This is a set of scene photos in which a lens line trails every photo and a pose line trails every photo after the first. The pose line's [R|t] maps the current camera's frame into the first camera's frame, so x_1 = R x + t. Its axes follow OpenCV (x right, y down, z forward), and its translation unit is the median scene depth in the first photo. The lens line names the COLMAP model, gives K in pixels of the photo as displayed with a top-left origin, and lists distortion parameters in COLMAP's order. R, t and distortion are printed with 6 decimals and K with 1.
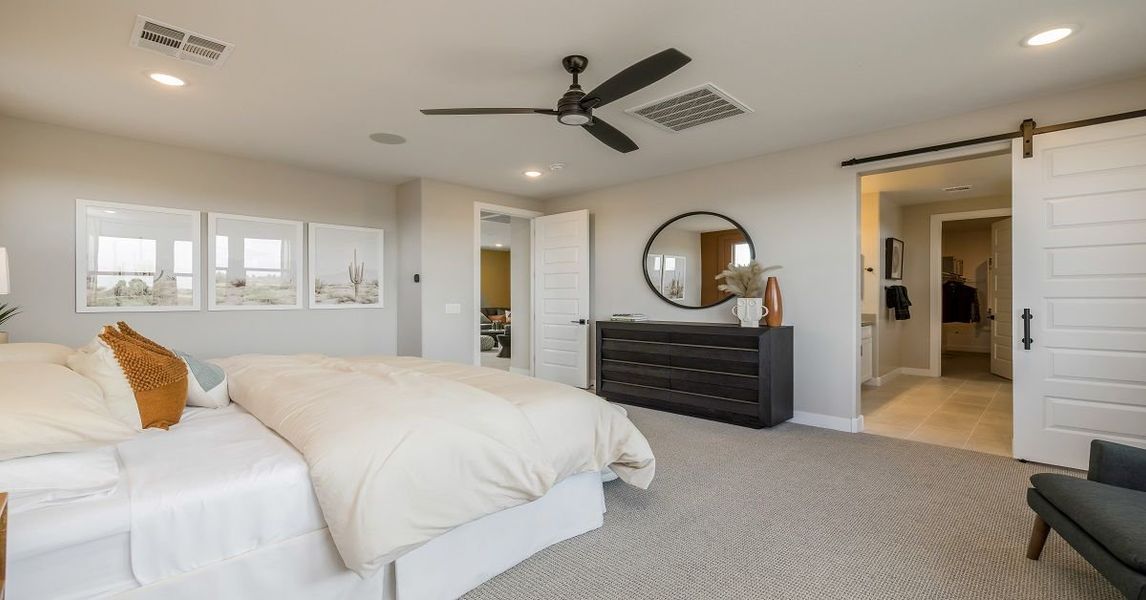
lens RADIAL K [[488.7, 0, 561.8], [0, 488.7, 298.6], [0, 0, 1]] dist [0.000513, 0.000083]
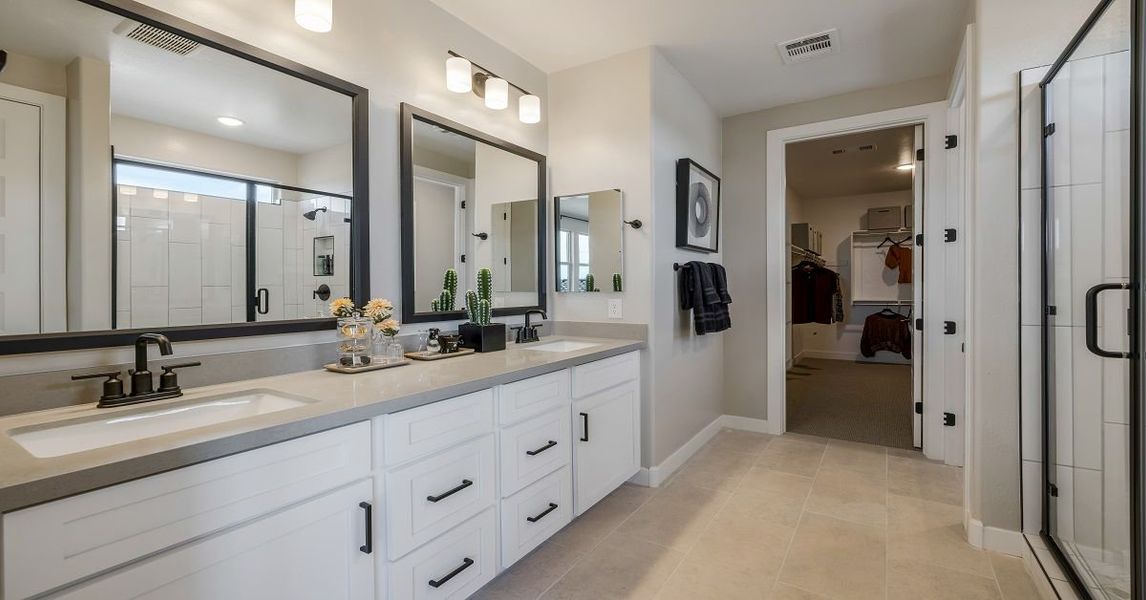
lens RADIAL K [[485.8, 0, 574.0], [0, 485.8, 292.2], [0, 0, 1]] dist [0.007975, -0.000285]
pose [[0.977183, -0.009523, 0.212184, 0.442054], [0.008915, 0.999953, 0.003824, -0.000050], [-0.212210, -0.001845, 0.977222, 0.534425]]
